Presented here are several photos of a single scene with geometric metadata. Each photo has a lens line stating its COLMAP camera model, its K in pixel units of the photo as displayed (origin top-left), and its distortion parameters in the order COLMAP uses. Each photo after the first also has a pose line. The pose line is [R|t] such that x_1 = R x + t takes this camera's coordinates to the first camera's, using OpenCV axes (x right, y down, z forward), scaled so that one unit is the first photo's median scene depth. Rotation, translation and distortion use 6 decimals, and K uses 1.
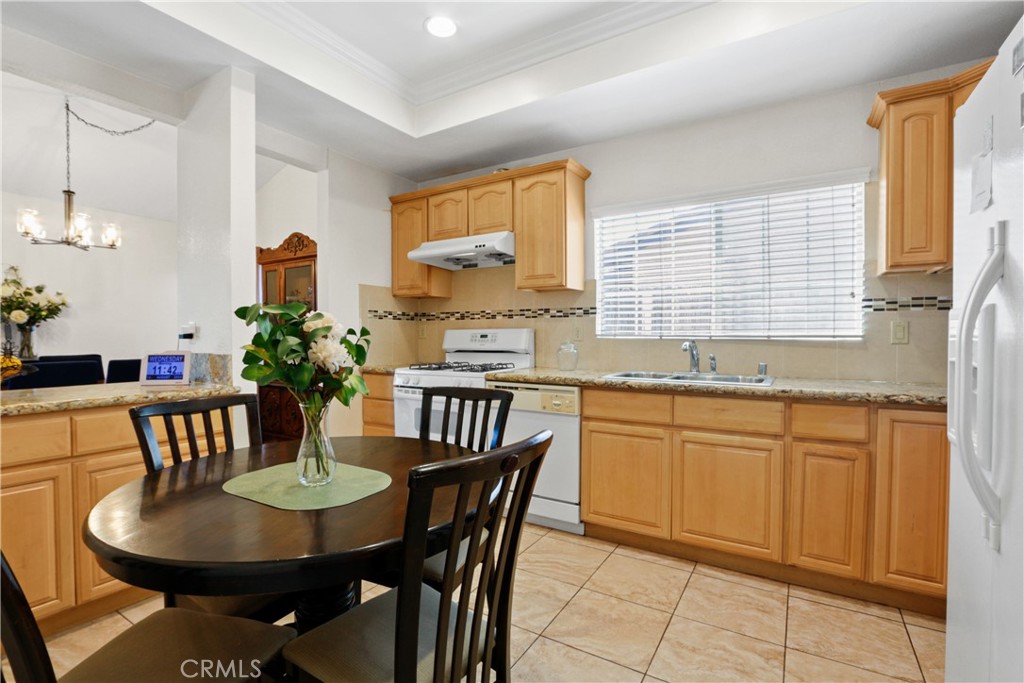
lens RADIAL K [[472.4, 0, 506.5], [0, 472.4, 345.9], [0, 0, 1]] dist [-0.026928, 0.005257]
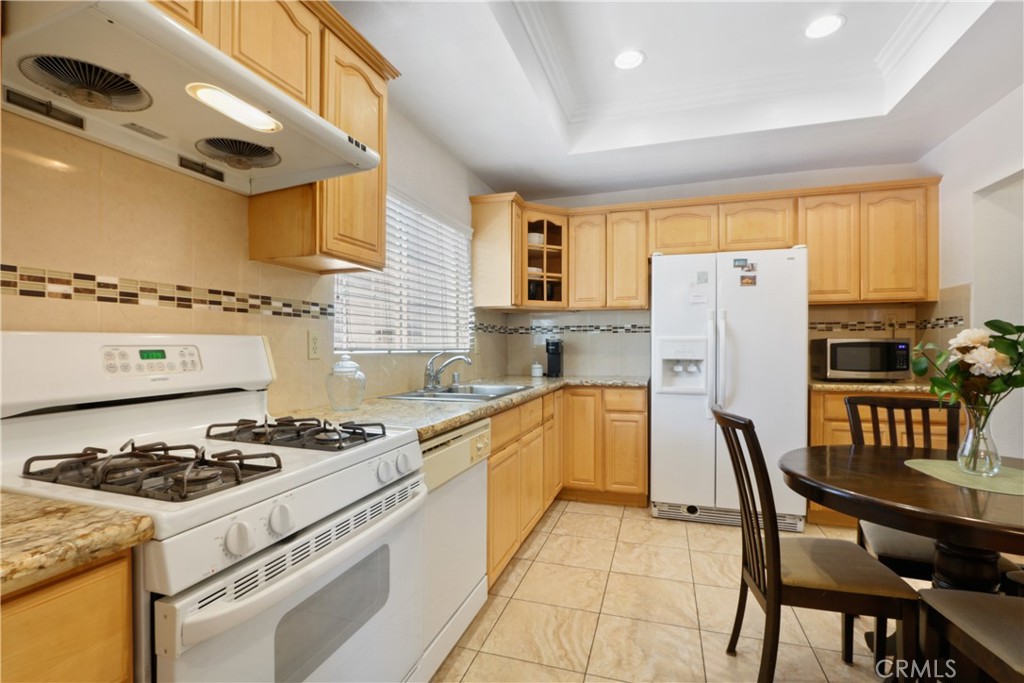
lens RADIAL K [[472.4, 0, 509.4], [0, 472.4, 345.9], [0, 0, 1]] dist [-0.026928, 0.005257]
pose [[-0.235117, 0.001601, 0.971966, -0.449613], [0.023062, 0.999726, 0.003932, -0.023030], [-0.971693, 0.023340, -0.235090, 0.863709]]
